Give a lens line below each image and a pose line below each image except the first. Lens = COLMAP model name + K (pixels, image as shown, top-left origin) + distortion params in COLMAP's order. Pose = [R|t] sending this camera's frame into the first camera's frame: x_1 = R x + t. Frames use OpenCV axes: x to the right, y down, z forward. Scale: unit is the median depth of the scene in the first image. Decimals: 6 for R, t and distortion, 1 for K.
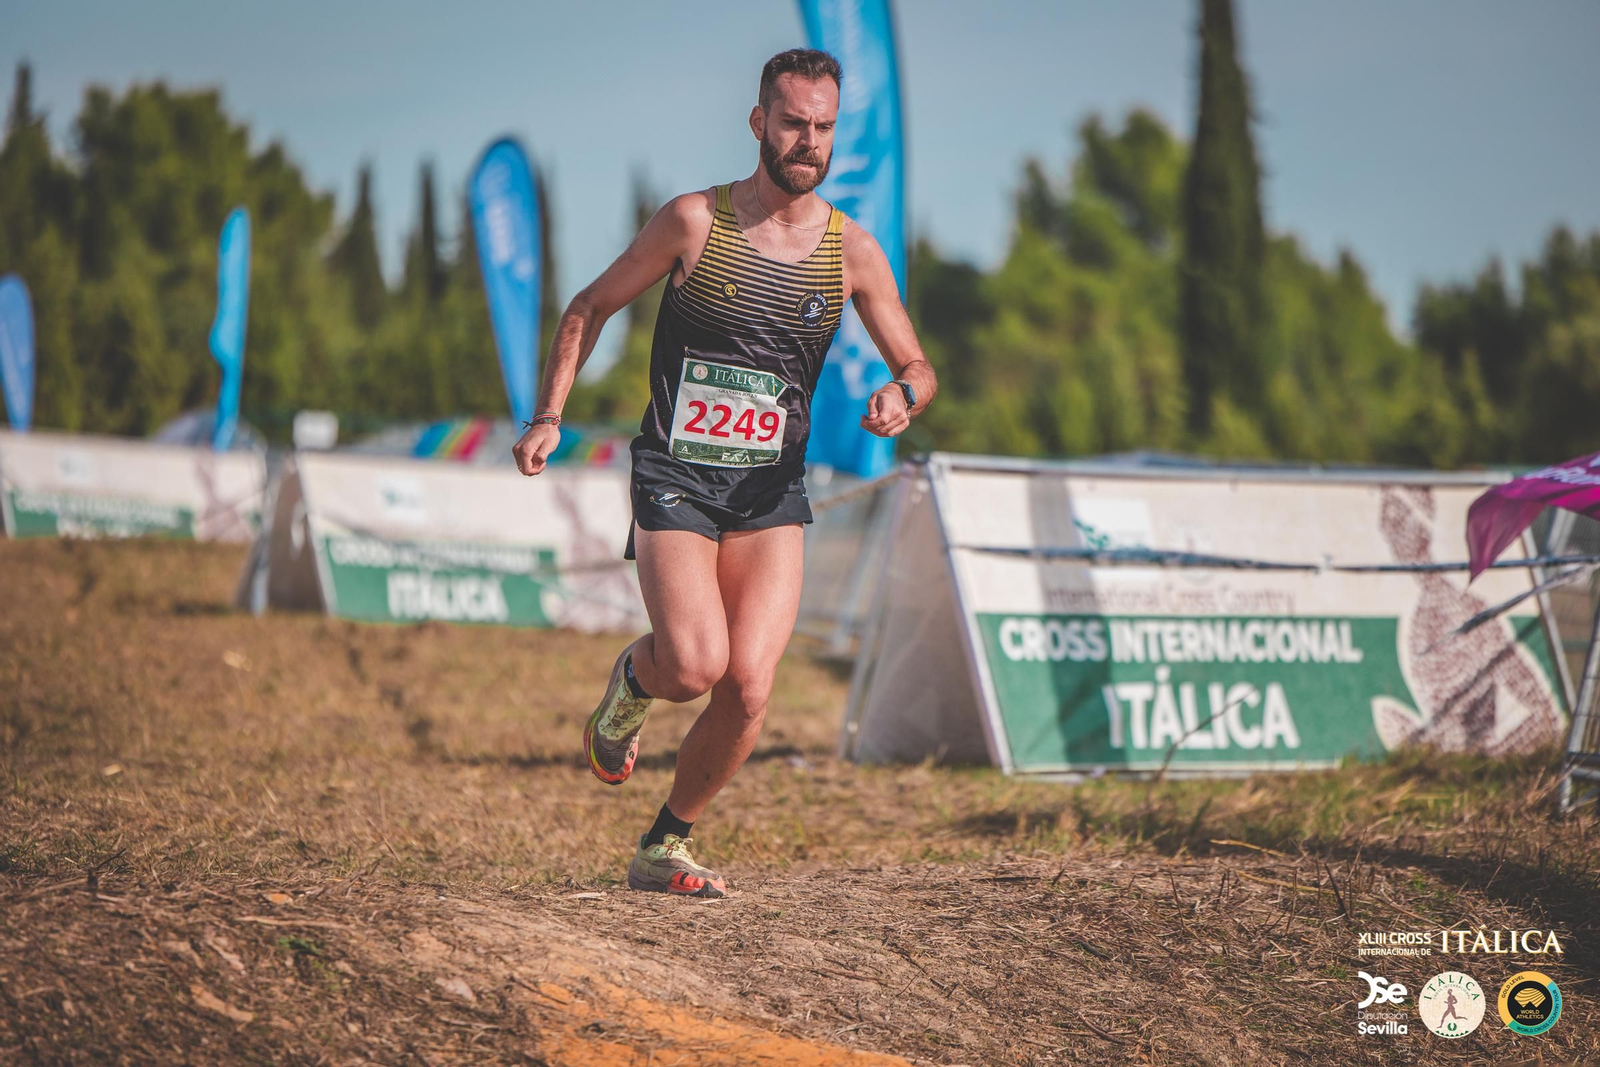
lens RADIAL K [[8152.0, 0, 958.9], [0, 8152.0, 533.9], [0, 0, 1]] dist [-0.025038, 1.424585]
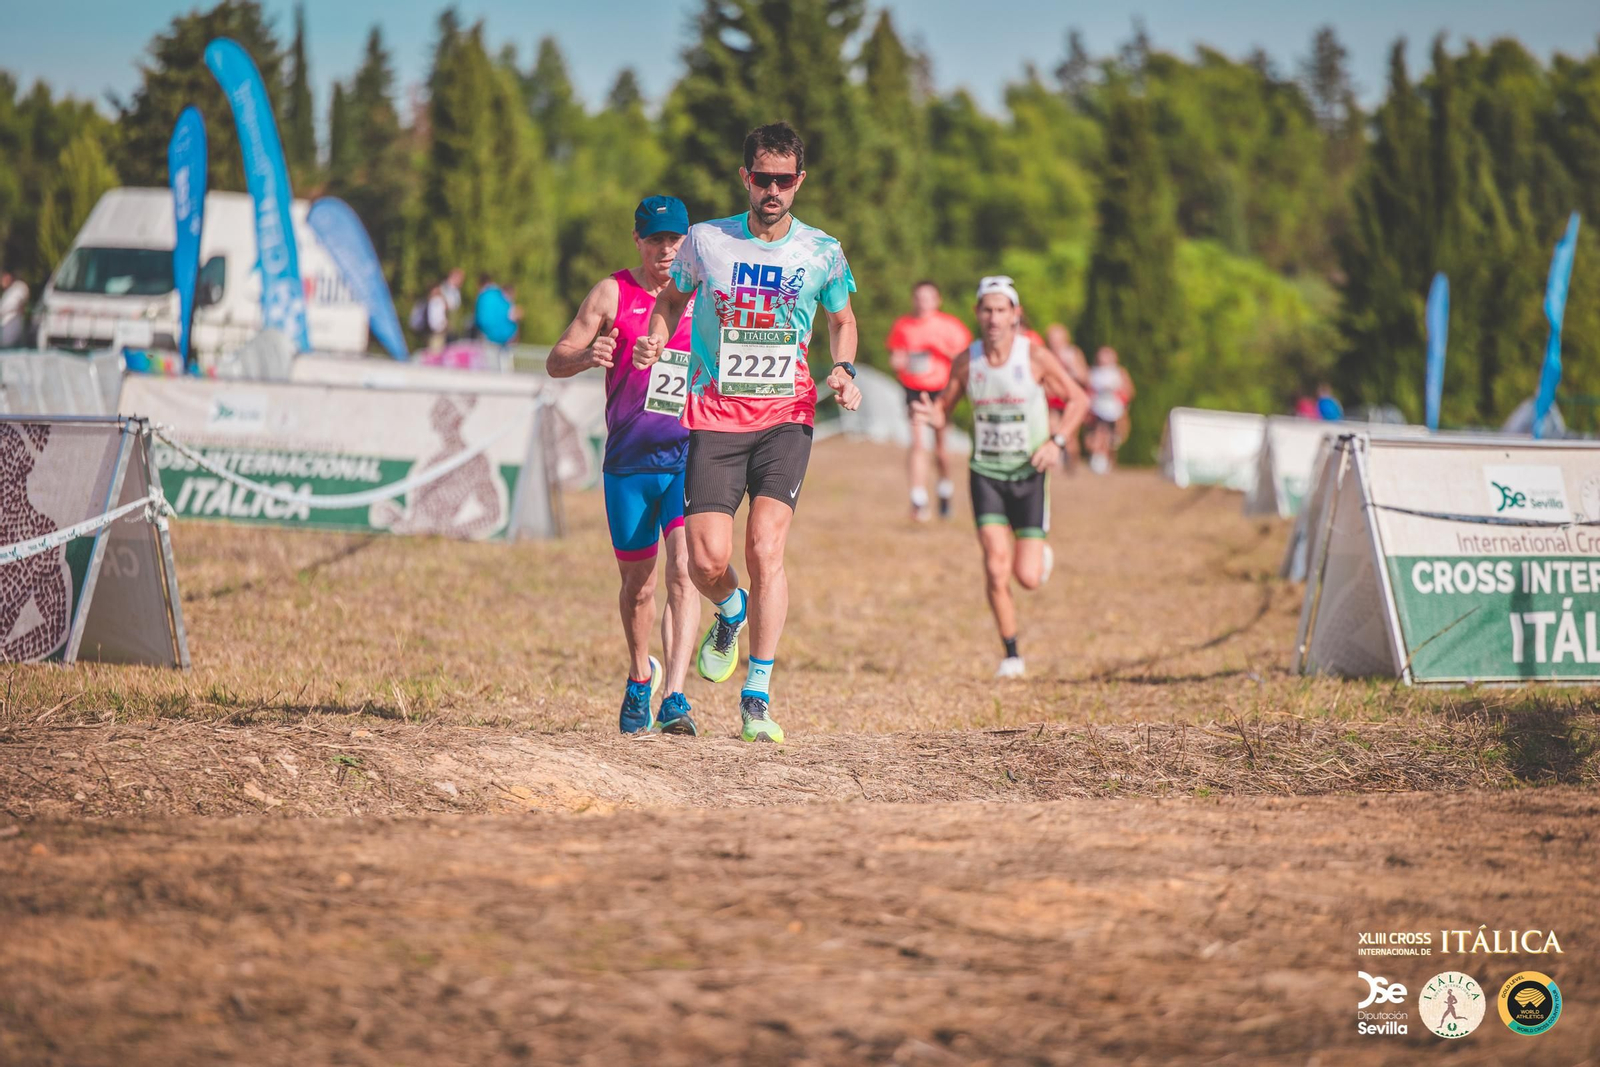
lens RADIAL K [[9471.0, 0, 800.0], [0, 9471.0, 533.5], [0, 0, 1]] dist [0.214265, -4.159878]
pose [[0.967935, -0.015006, -0.250750, 0.380482], [0.014981, 0.999886, -0.002008, 0.010267], [0.250752, -0.001813, 0.968050, -0.602591]]
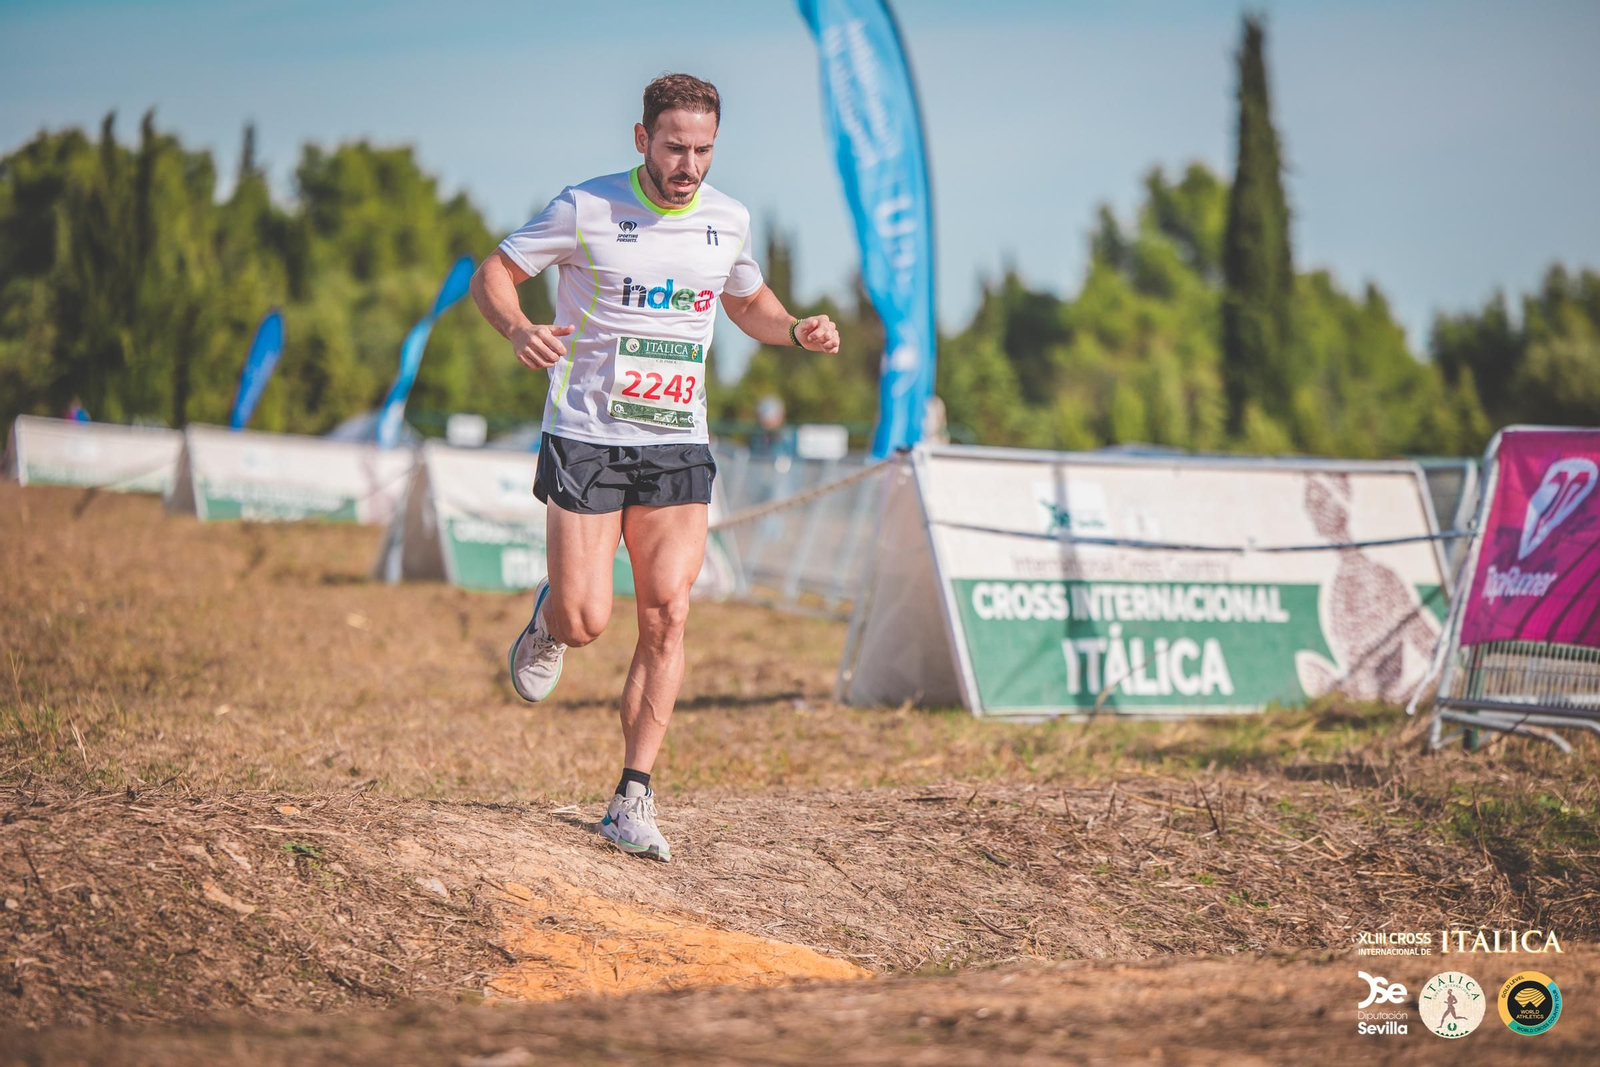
lens RADIAL K [[6929.2, 0, 800.0], [0, 6929.2, 533.5], [0, 0, 1]] dist [0.123145, -1.248616]
pose [[0.999257, 0.002456, -0.038471, 0.025222], [-0.002415, 0.999996, 0.001130, 0.002781], [0.038474, -0.001037, 0.999259, -0.002155]]
